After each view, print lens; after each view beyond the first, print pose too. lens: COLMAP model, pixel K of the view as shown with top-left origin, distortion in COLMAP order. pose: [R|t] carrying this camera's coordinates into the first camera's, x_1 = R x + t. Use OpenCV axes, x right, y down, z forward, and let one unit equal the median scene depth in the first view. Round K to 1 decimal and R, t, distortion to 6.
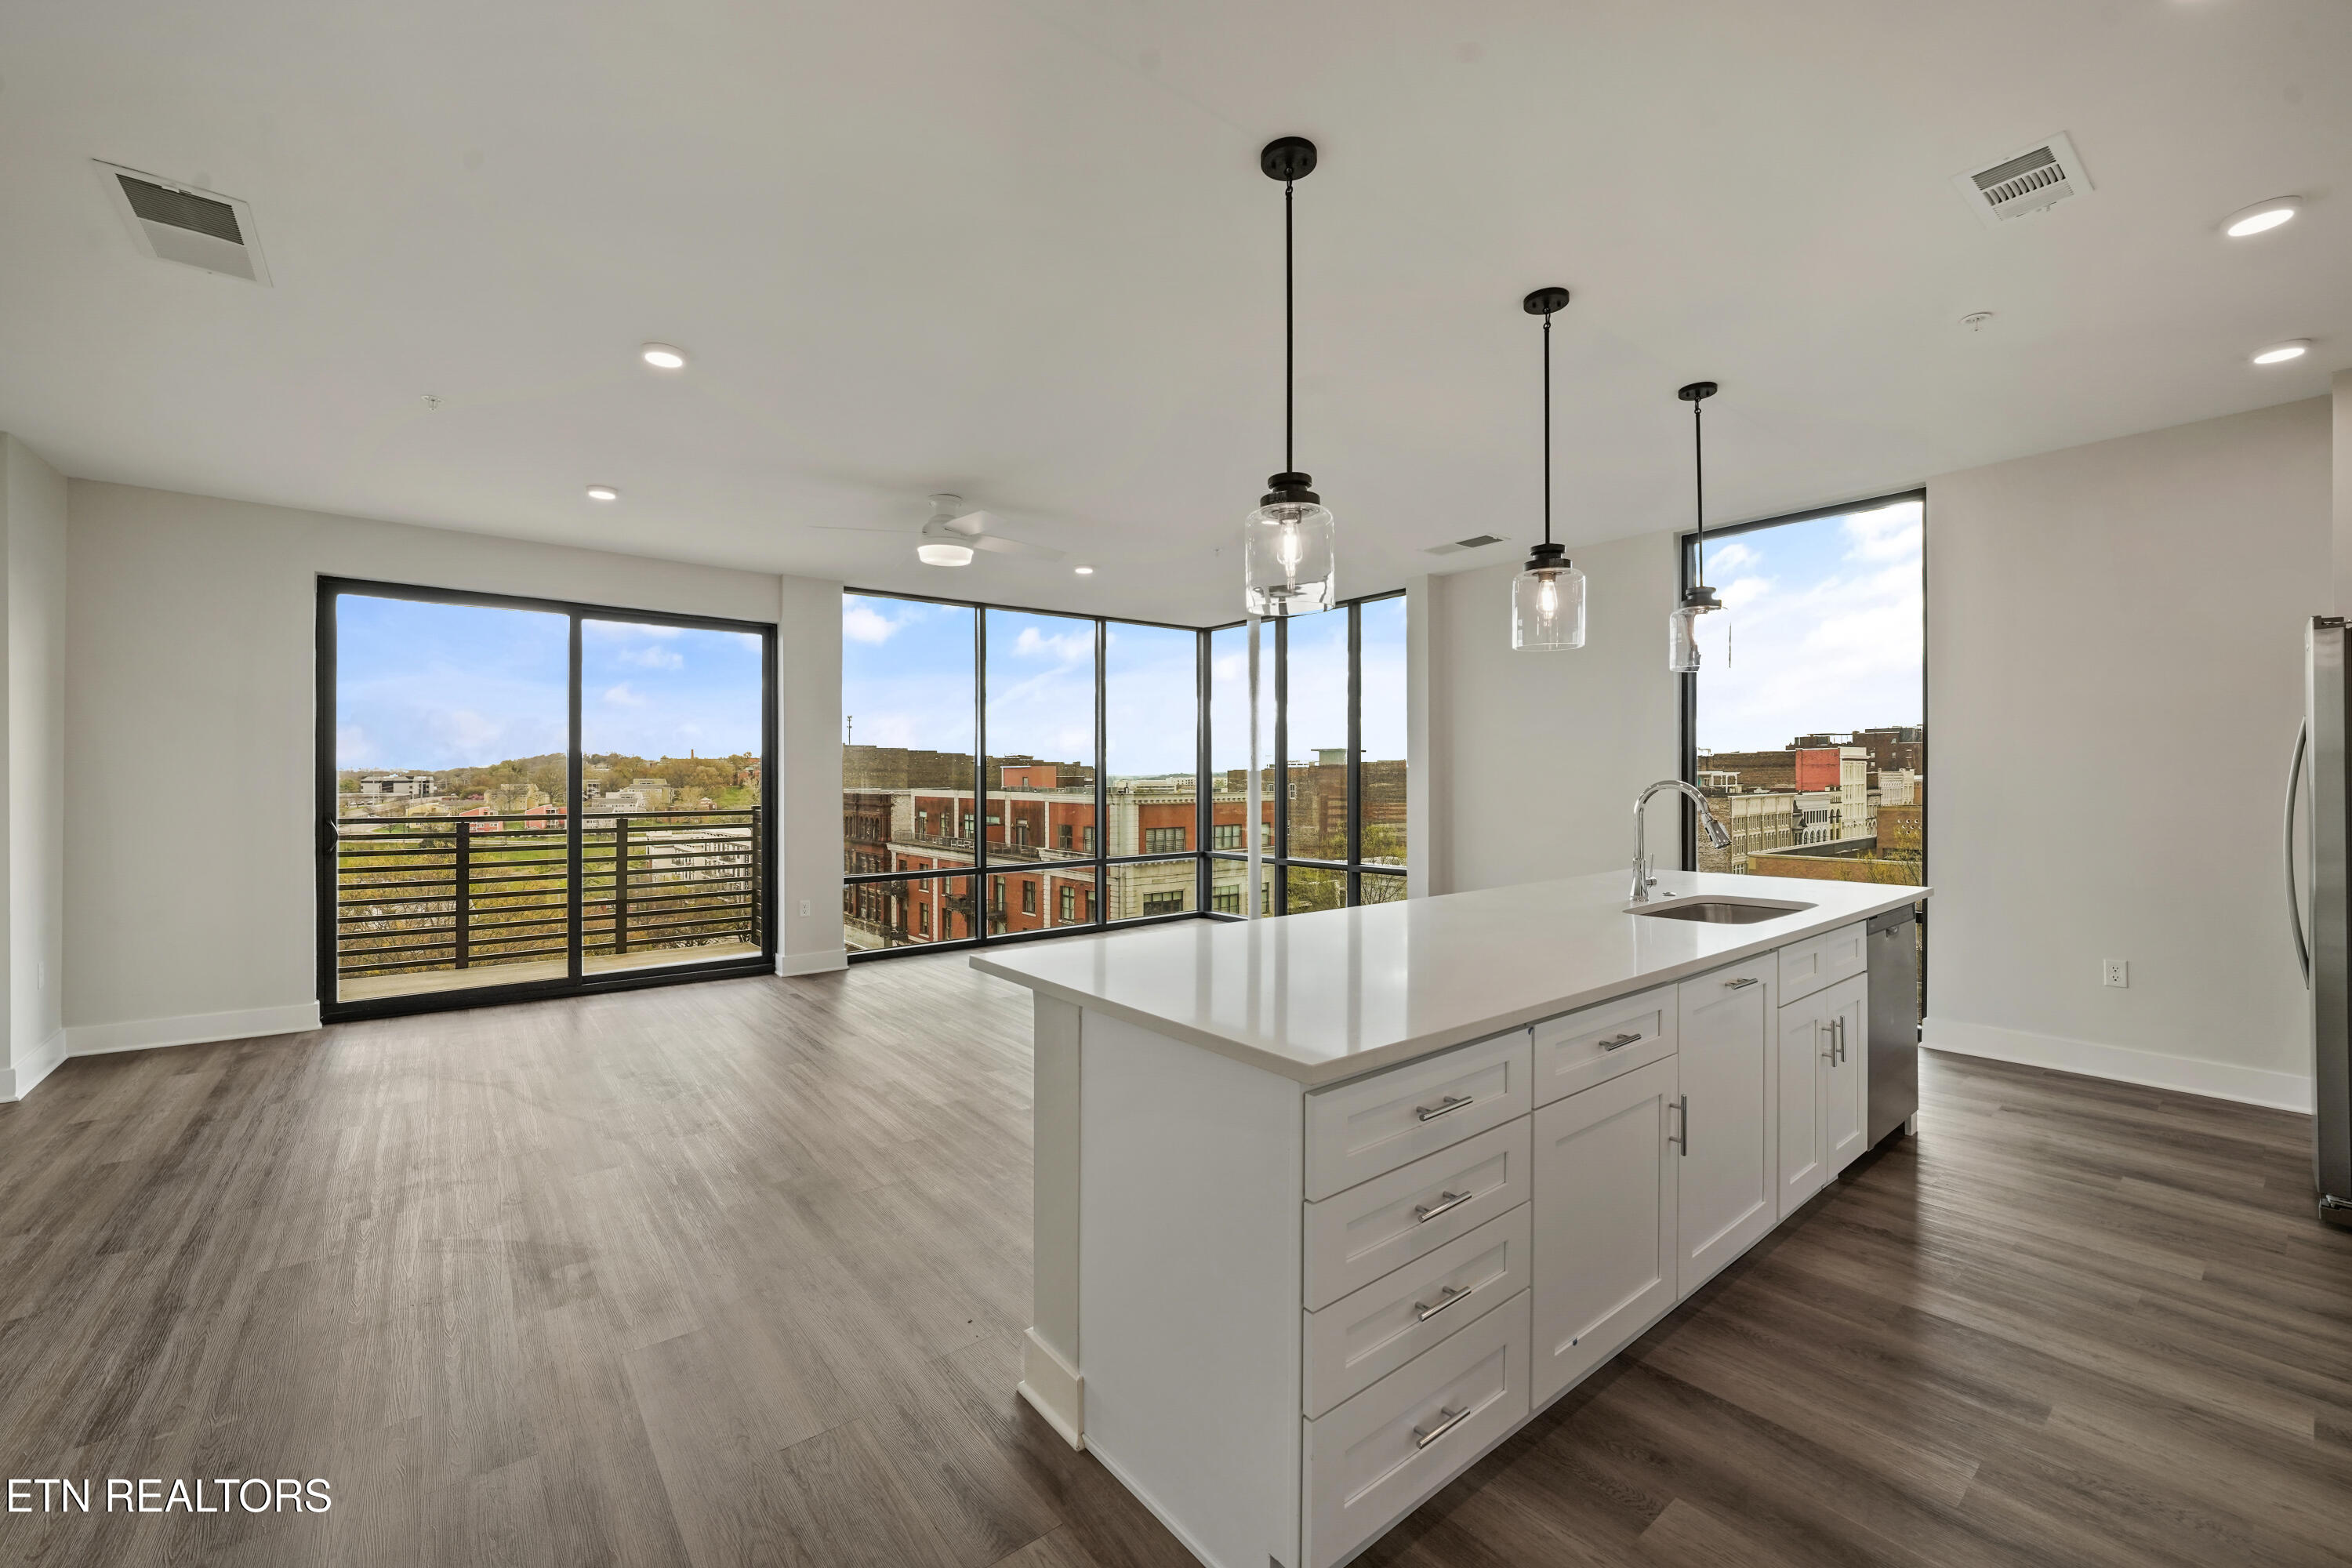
lens RADIAL K [[938.9, 0, 1176.0], [0, 938.9, 784.0], [0, 0, 1]] dist [-0.016598, 0.005297]
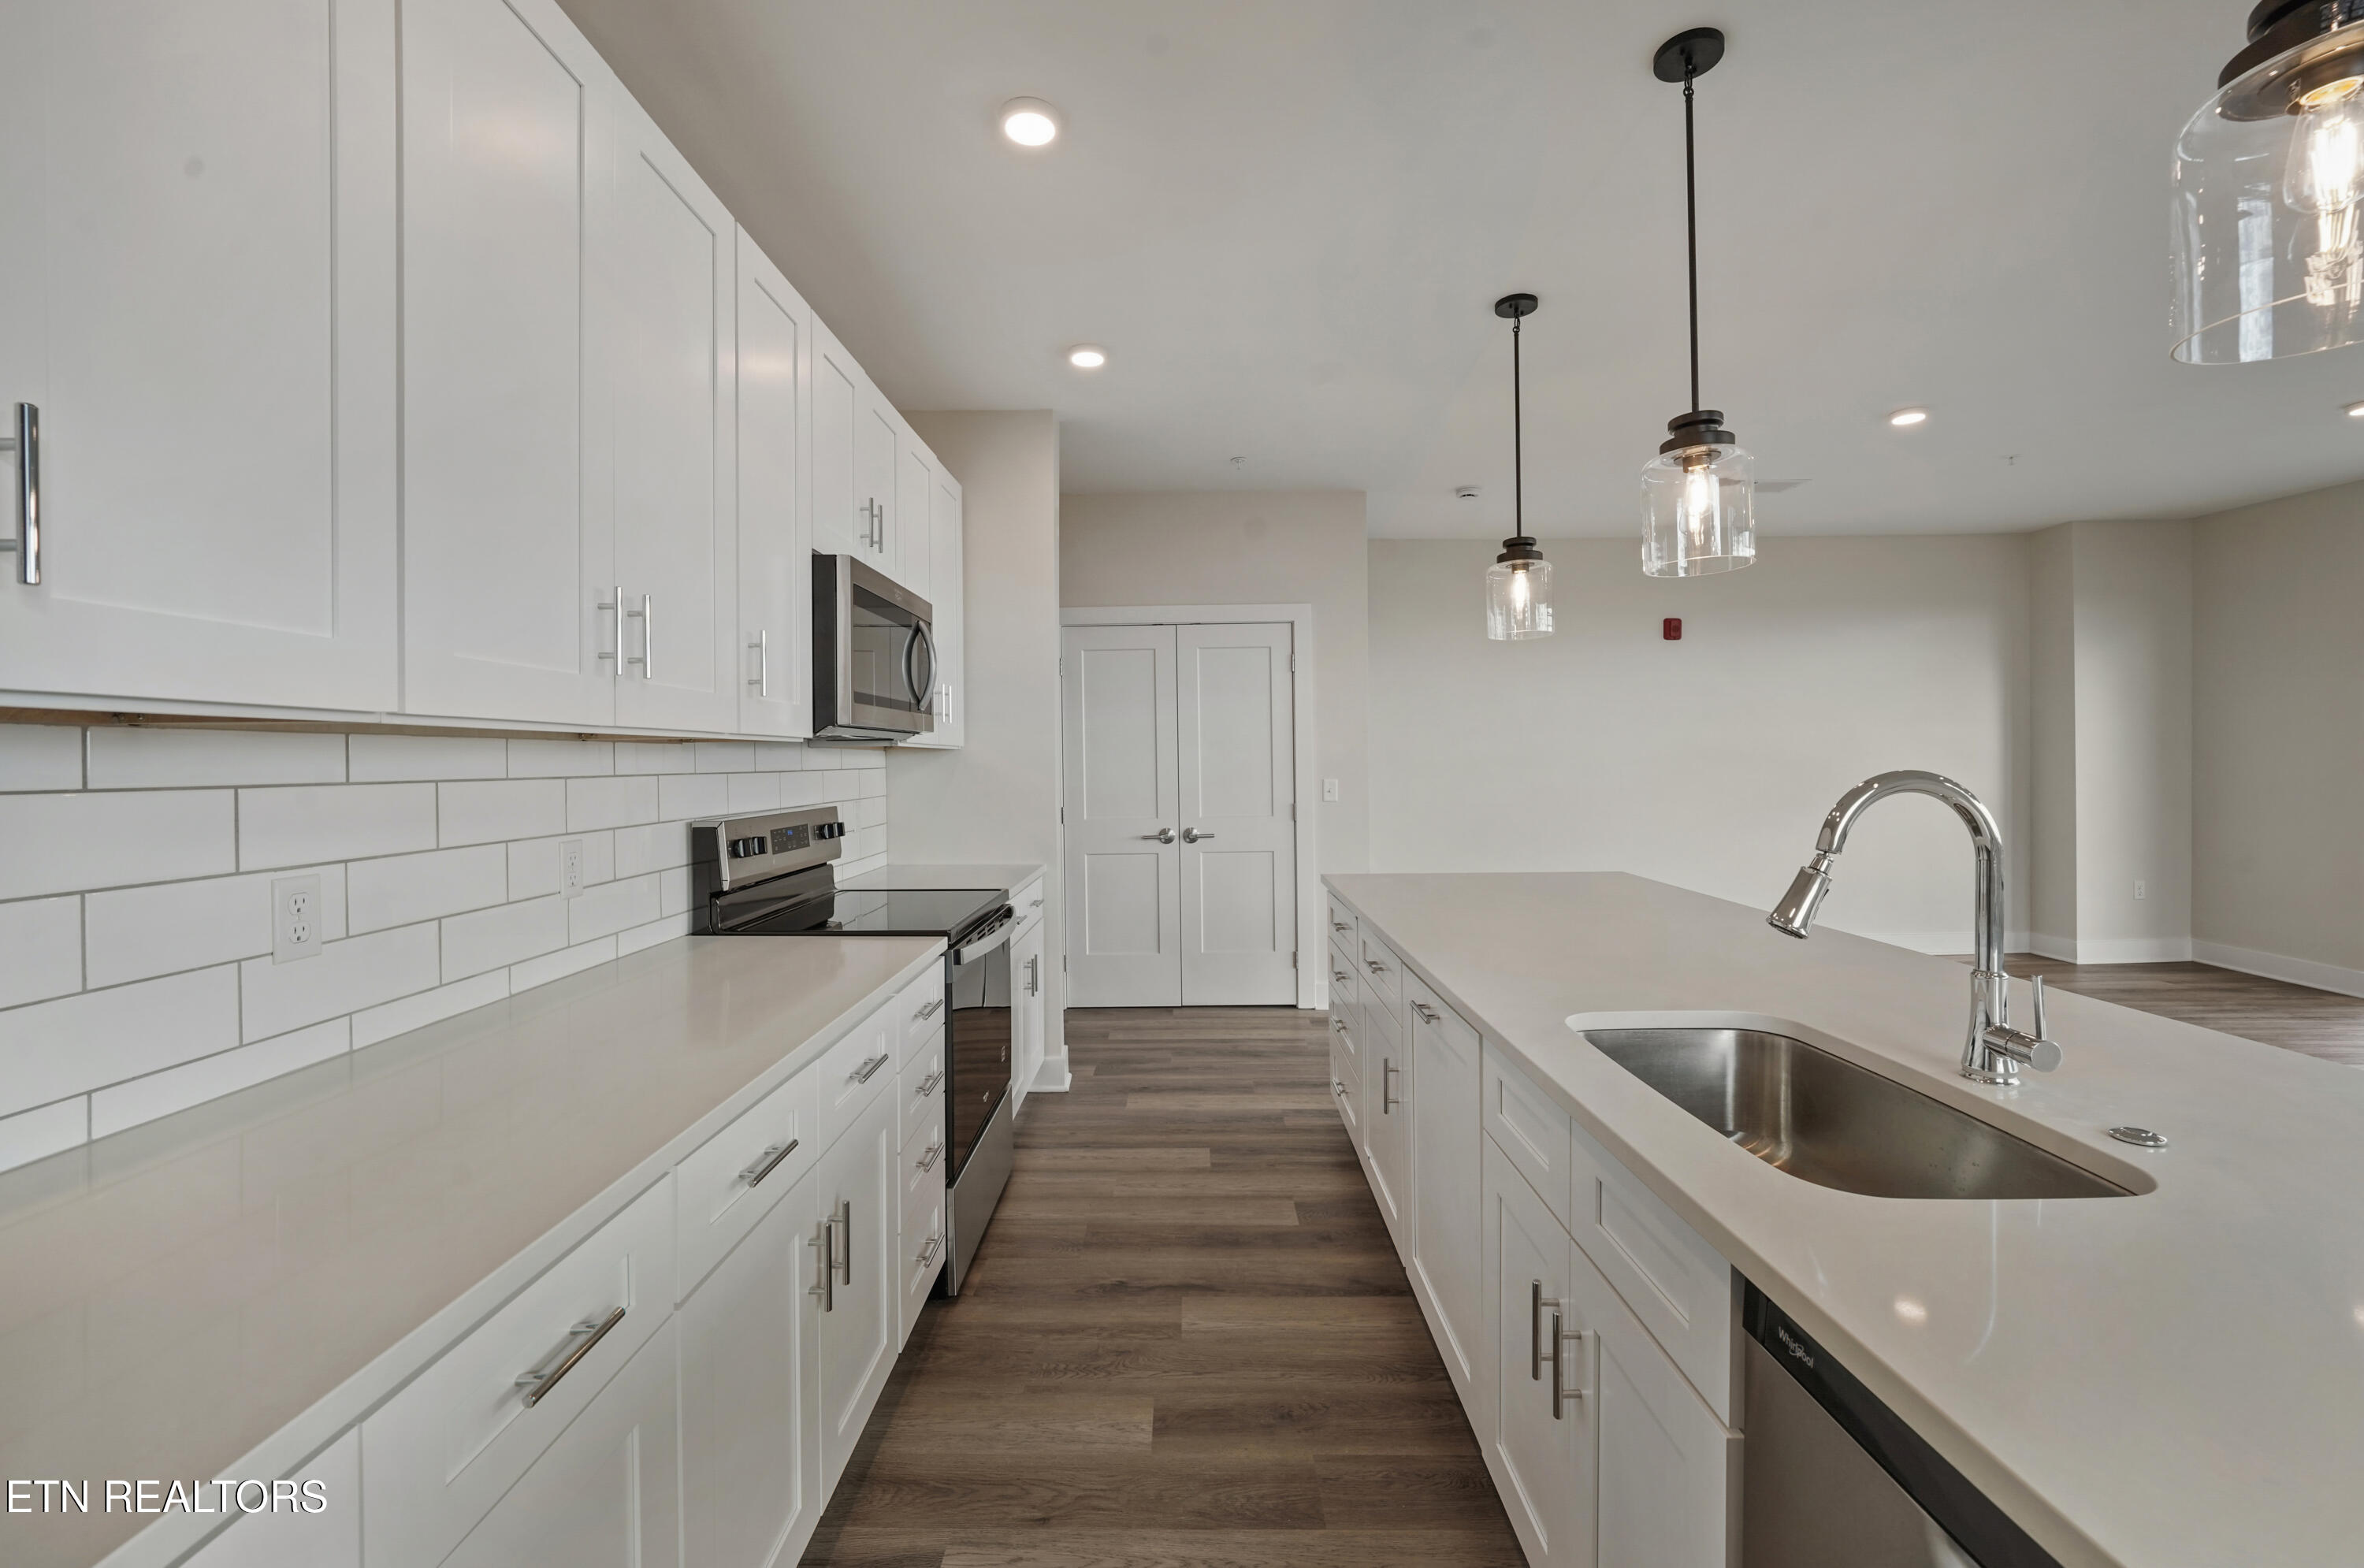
lens RADIAL K [[943.7, 0, 1182.0], [0, 943.7, 784.0], [0, 0, 1]] dist [-0.016598, 0.005297]
pose [[-0.626574, 0.029448, -0.778805, 0.972292], [0.007618, 0.999470, 0.031662, -0.010835], [0.779325, 0.013906, -0.626466, 0.950260]]
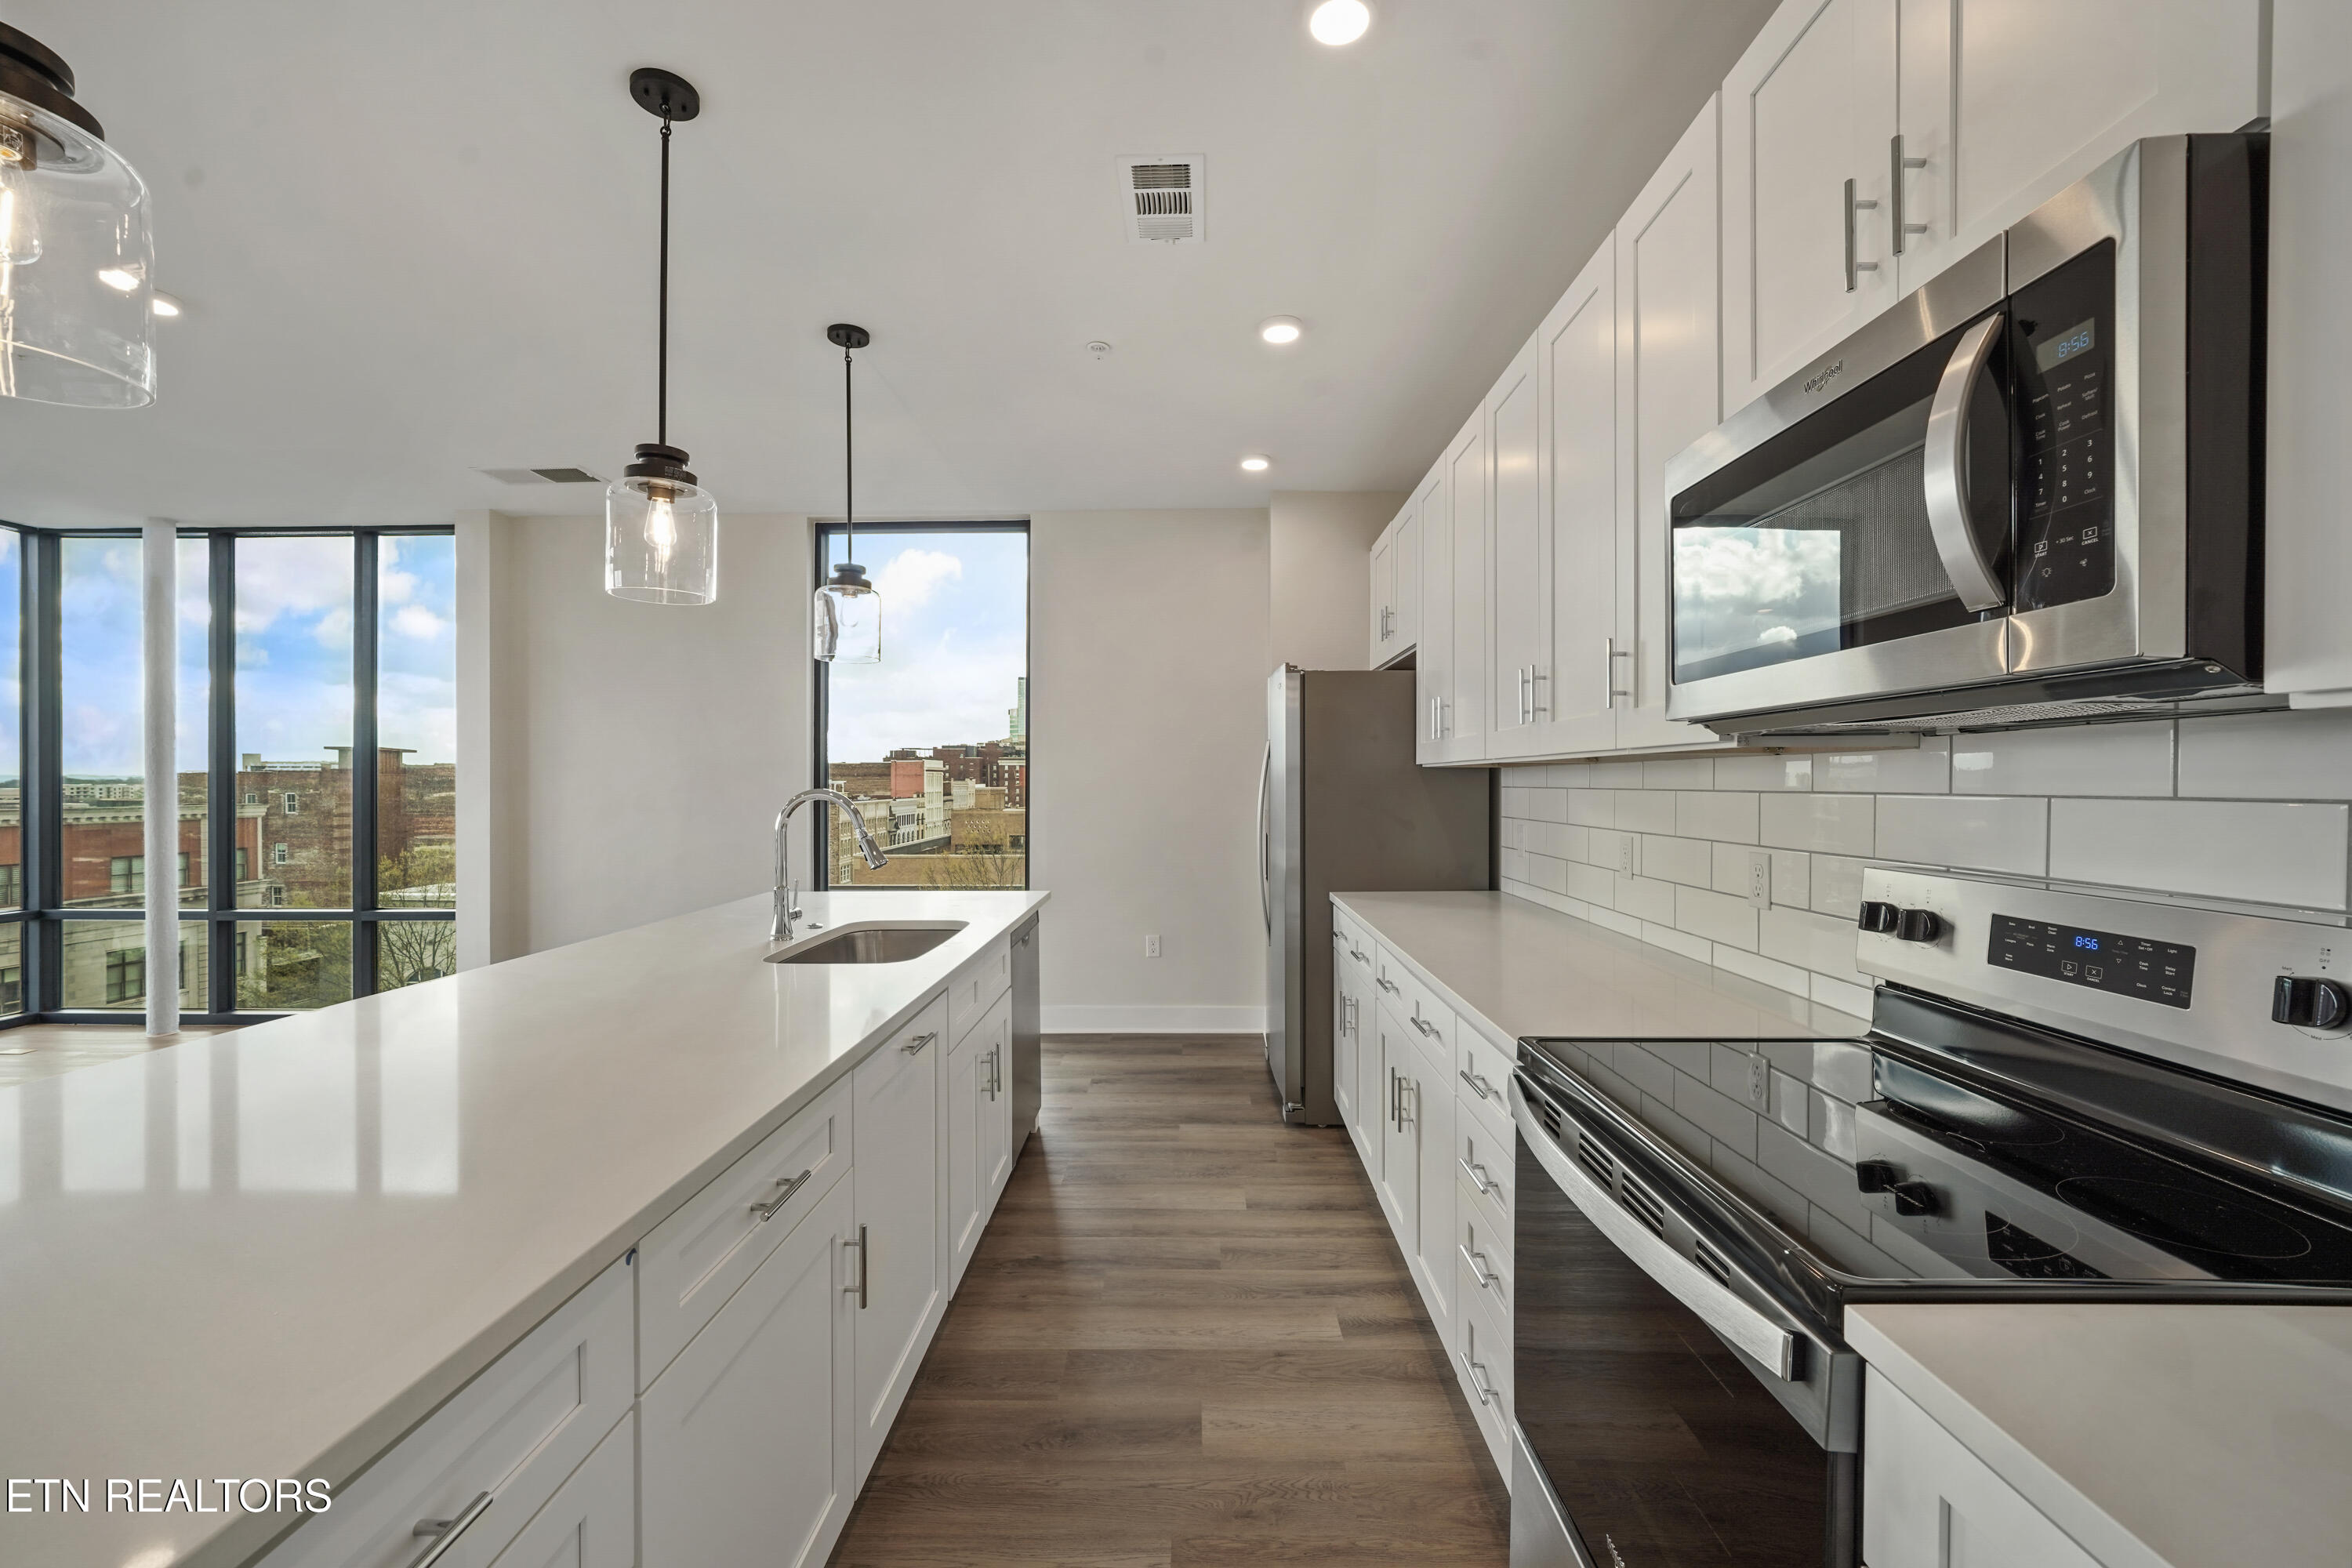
lens RADIAL K [[938.9, 0, 1176.0], [0, 938.9, 784.0], [0, 0, 1]] dist [-0.016598, 0.005297]
pose [[0.634647, 0.003293, 0.772795, 0.087204], [0.003322, 0.999970, -0.006989, -0.001630], [-0.772795, 0.007003, 0.634617, 0.222831]]
